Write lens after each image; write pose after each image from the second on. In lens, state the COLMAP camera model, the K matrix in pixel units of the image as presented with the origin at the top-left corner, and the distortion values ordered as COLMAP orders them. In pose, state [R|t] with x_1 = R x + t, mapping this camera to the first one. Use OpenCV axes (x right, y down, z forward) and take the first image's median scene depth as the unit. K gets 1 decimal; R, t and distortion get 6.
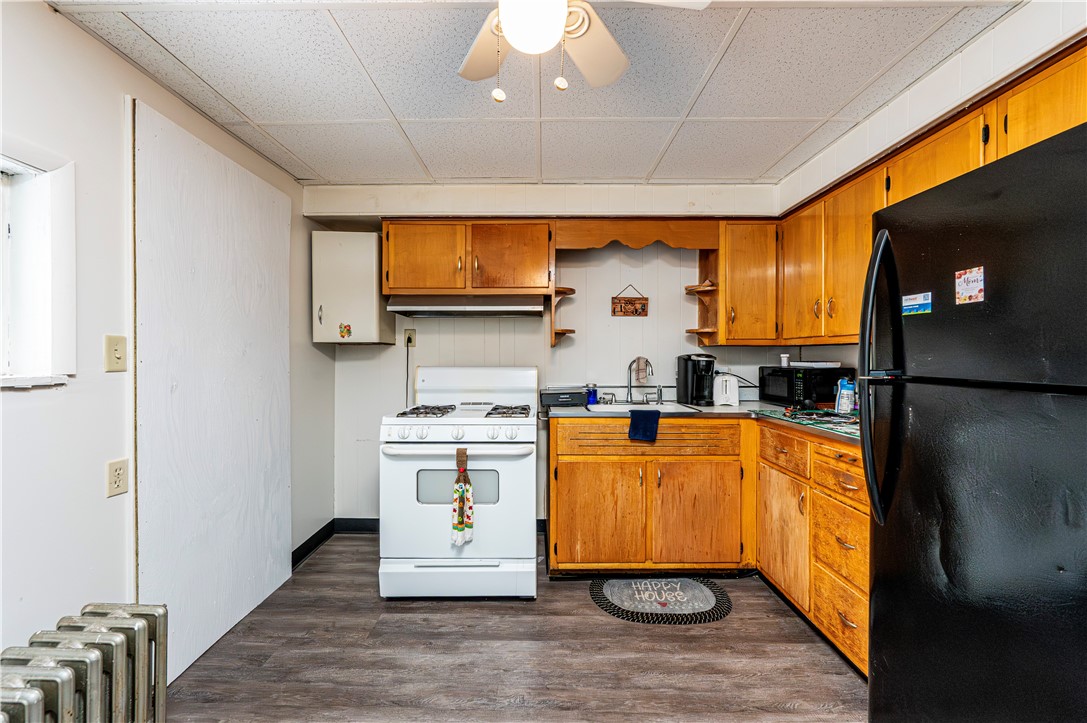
lens RADIAL K [[441.3, 0, 543.5], [0, 441.3, 361.5], [0, 0, 1]] dist [0.000095, -0.000049]
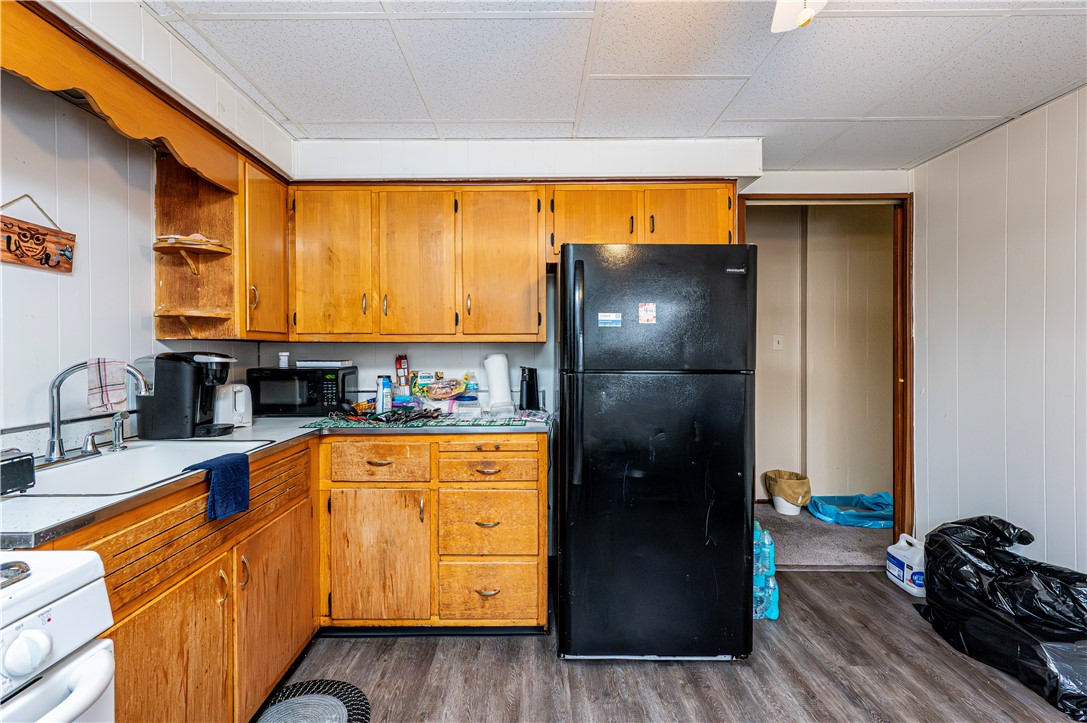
lens RADIAL K [[447.3, 0, 540.7], [0, 447.3, 352.4], [0, 0, 1]] dist [-0.000697, -0.000191]
pose [[-0.004007, -0.003298, 0.999987, -0.304490], [0.012557, 0.999916, 0.003348, -0.014622], [-0.999913, 0.012570, -0.003965, 0.599206]]
